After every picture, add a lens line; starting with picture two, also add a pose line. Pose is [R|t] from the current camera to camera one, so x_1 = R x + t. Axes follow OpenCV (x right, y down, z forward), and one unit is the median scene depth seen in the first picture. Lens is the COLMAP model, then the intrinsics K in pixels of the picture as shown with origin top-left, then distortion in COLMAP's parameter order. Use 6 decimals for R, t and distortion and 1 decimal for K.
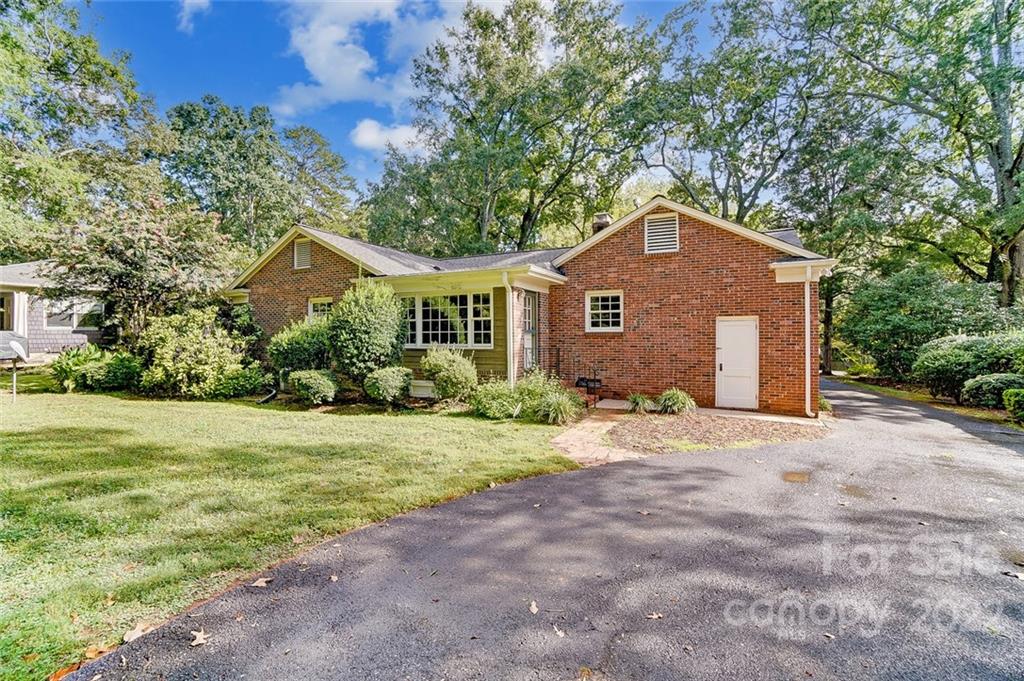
lens RADIAL K [[451.1, 0, 512.0], [0, 451.1, 340.5], [0, 0, 1]] dist [-0.019761, -0.000038]
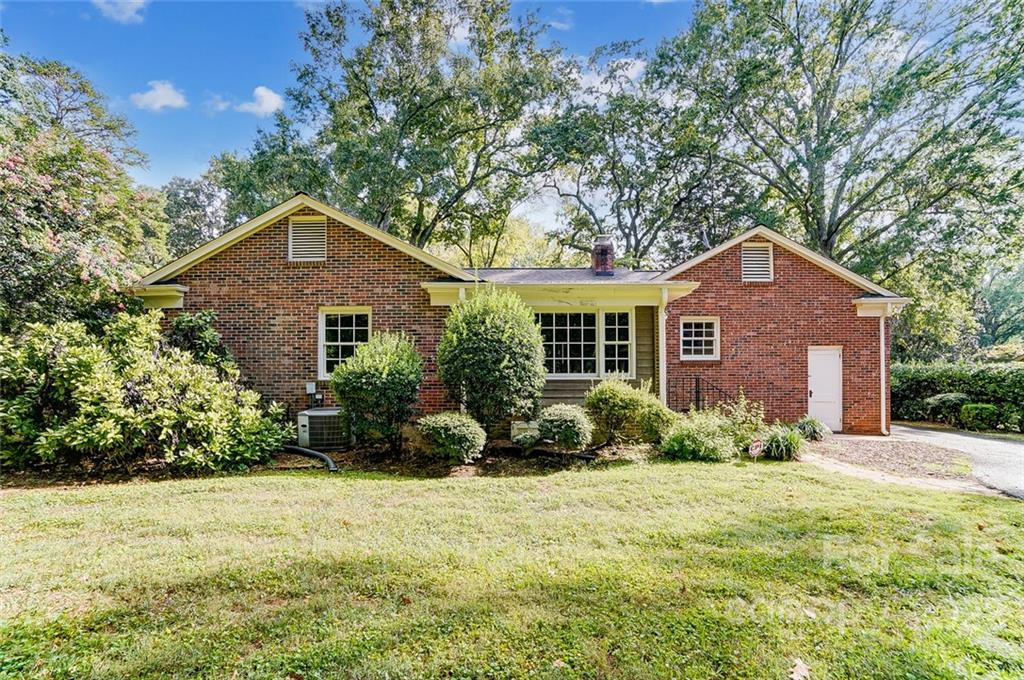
lens RADIAL K [[463.9, 0, 494.0], [0, 463.9, 374.7], [0, 0, 1]] dist [-0.001068, 0.000224]
pose [[0.897439, -0.005122, 0.441108, -0.644005], [0.003133, 0.999981, 0.005236, 0.006109], [-0.441127, -0.003316, 0.897439, 0.321888]]
